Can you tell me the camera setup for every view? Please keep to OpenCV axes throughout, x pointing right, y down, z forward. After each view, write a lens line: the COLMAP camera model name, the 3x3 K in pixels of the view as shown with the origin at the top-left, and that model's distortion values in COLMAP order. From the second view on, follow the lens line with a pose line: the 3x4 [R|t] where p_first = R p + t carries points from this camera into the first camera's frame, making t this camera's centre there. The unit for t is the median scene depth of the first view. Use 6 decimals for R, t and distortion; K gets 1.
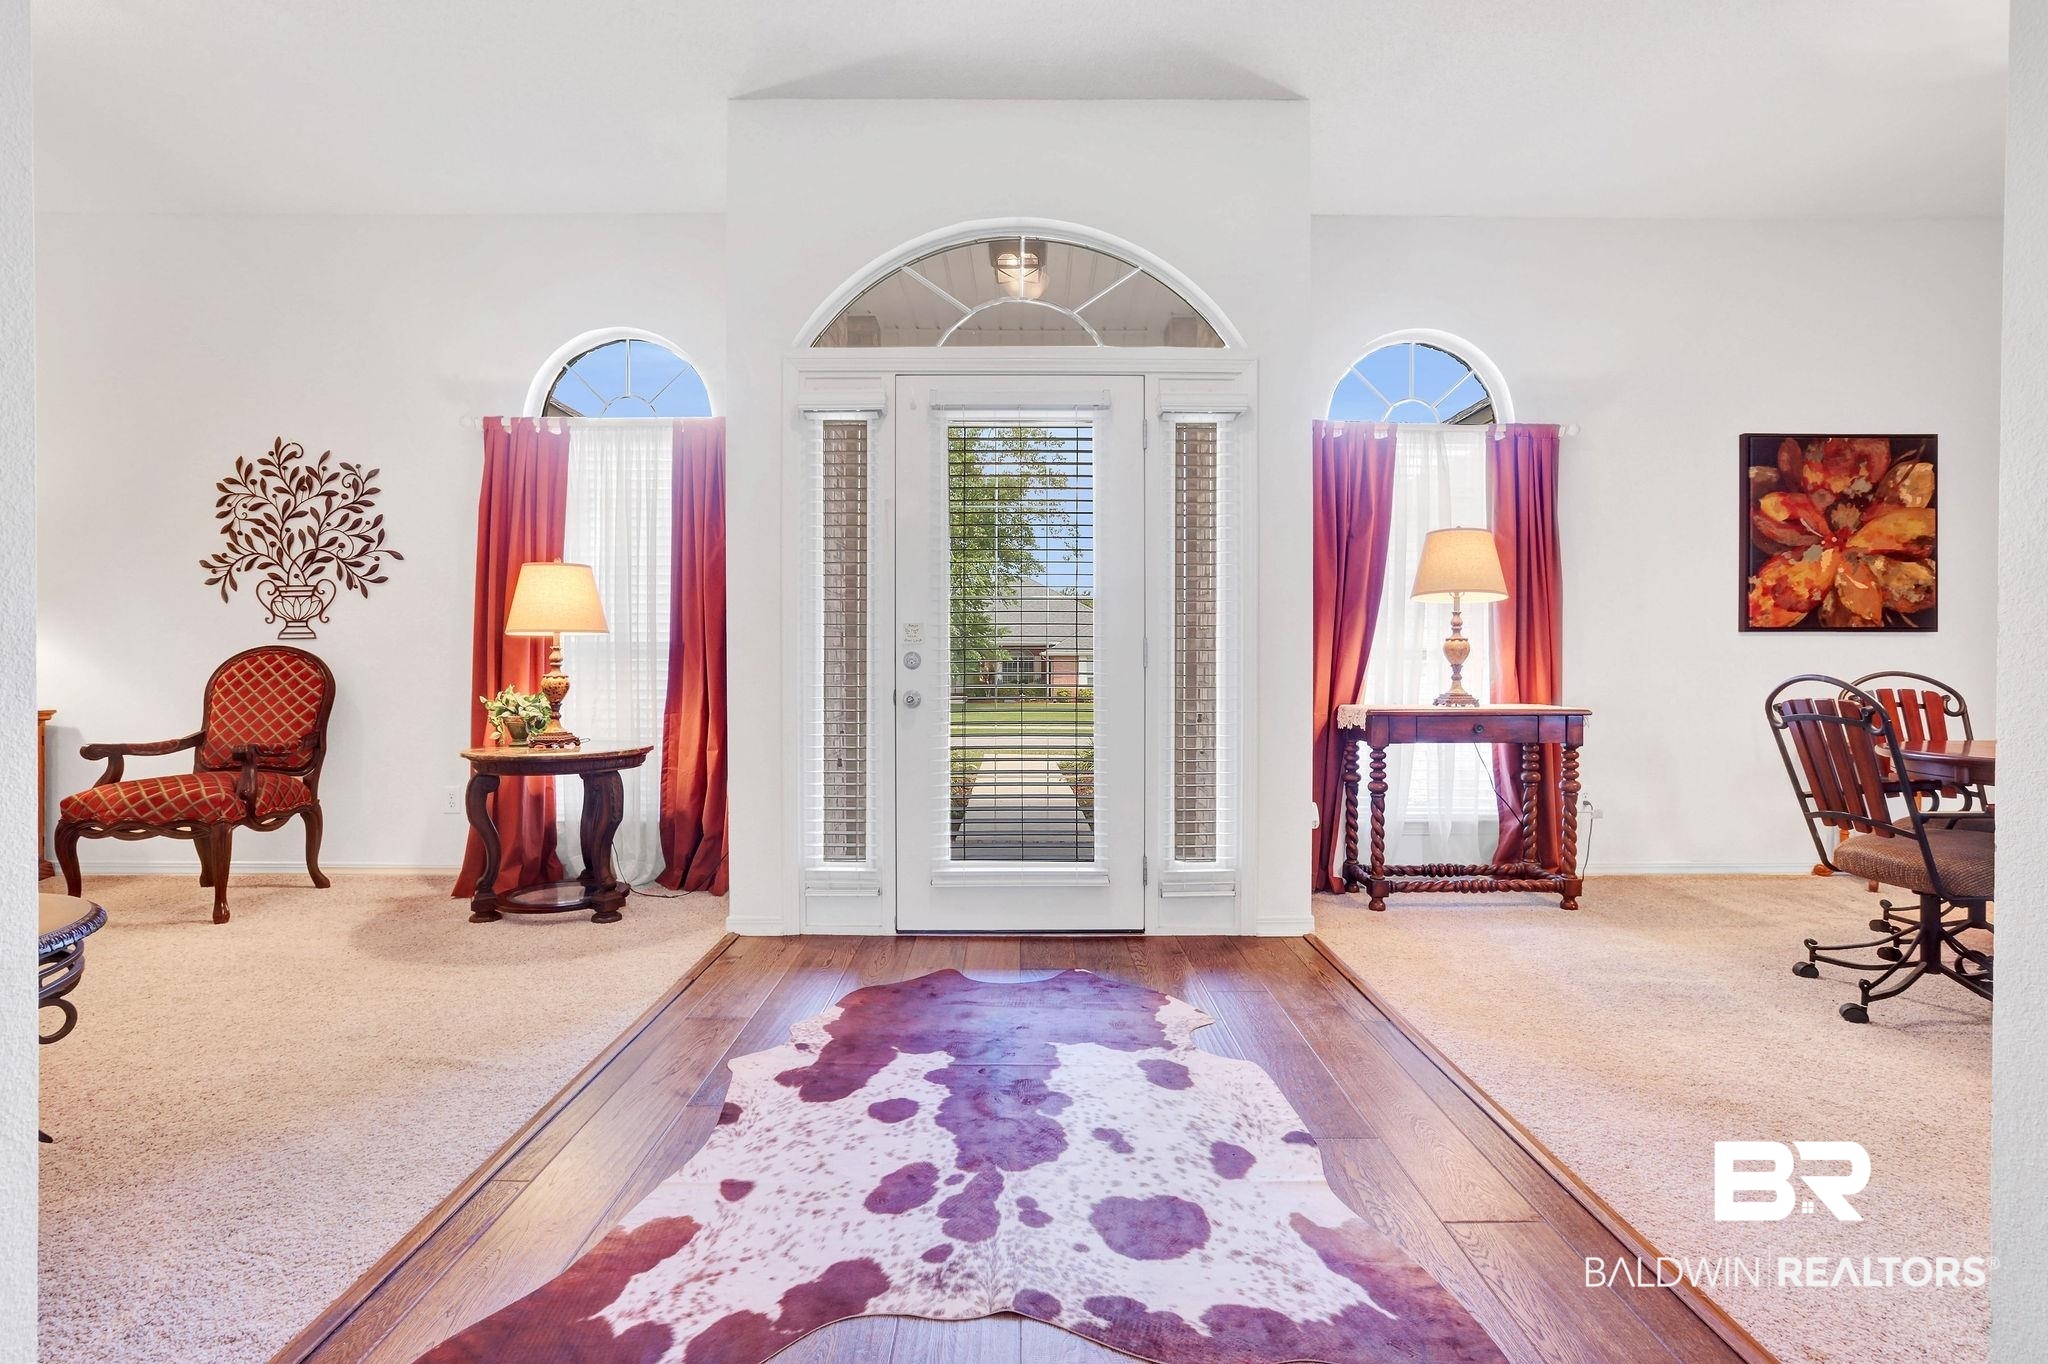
lens RADIAL K [[998.2, 0, 1008.9], [0, 998.2, 668.5], [0, 0, 1]] dist [-0.031263, 0.021154]
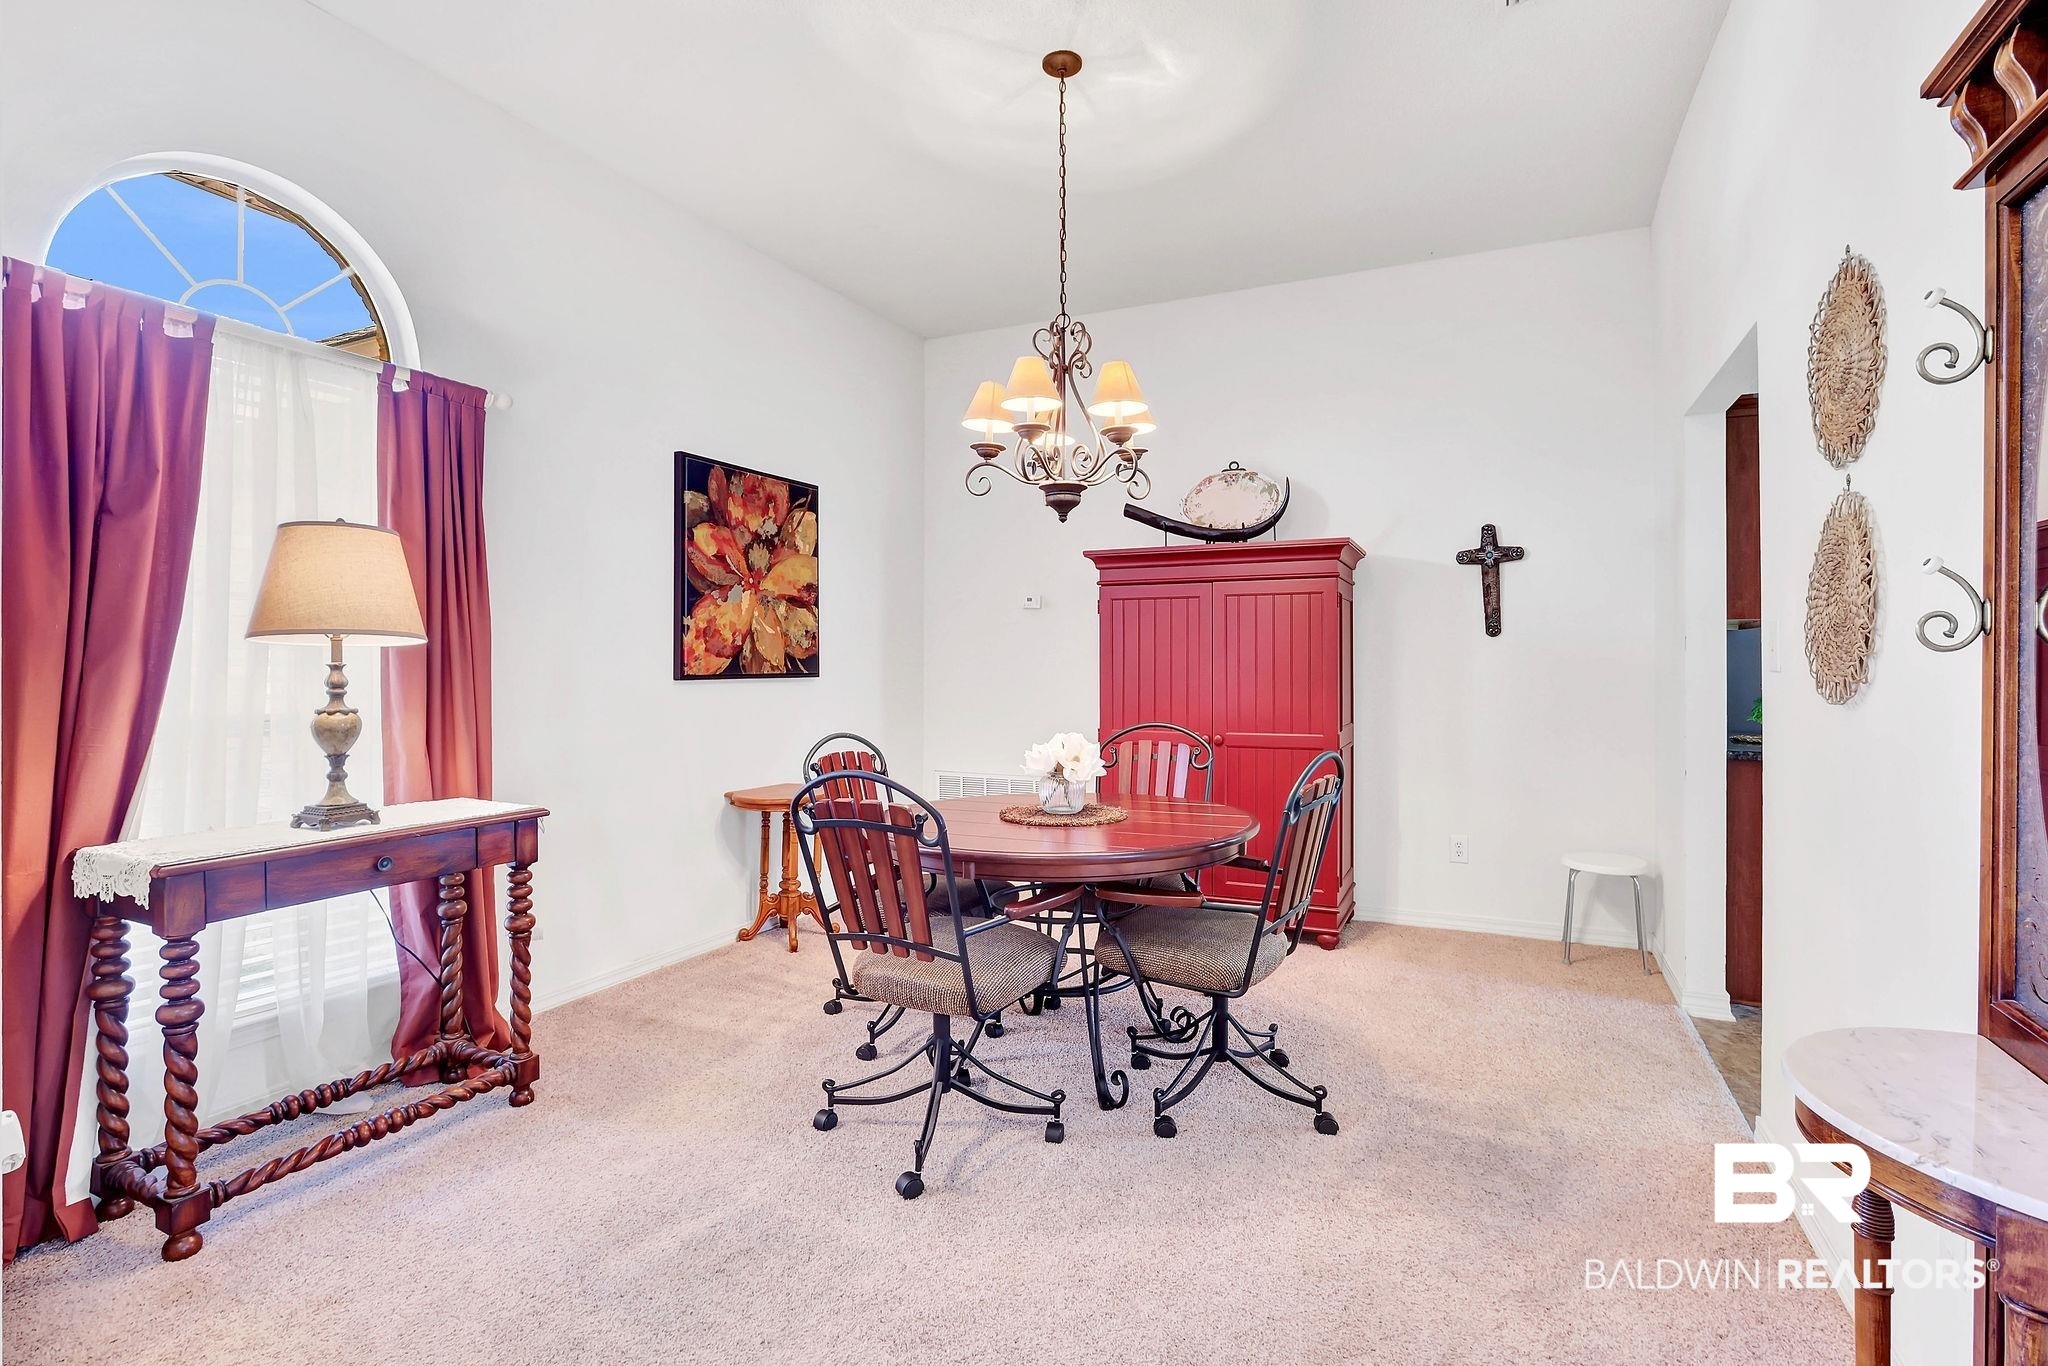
lens RADIAL K [[998.2, 0, 1008.9], [0, 998.2, 669.5], [0, 0, 1]] dist [-0.031263, 0.021154]
pose [[0.460527, -0.008633, 0.887604, 0.107307], [0.000605, 0.999956, 0.009412, -0.056405], [-0.887645, -0.003798, 0.460512, 0.353227]]
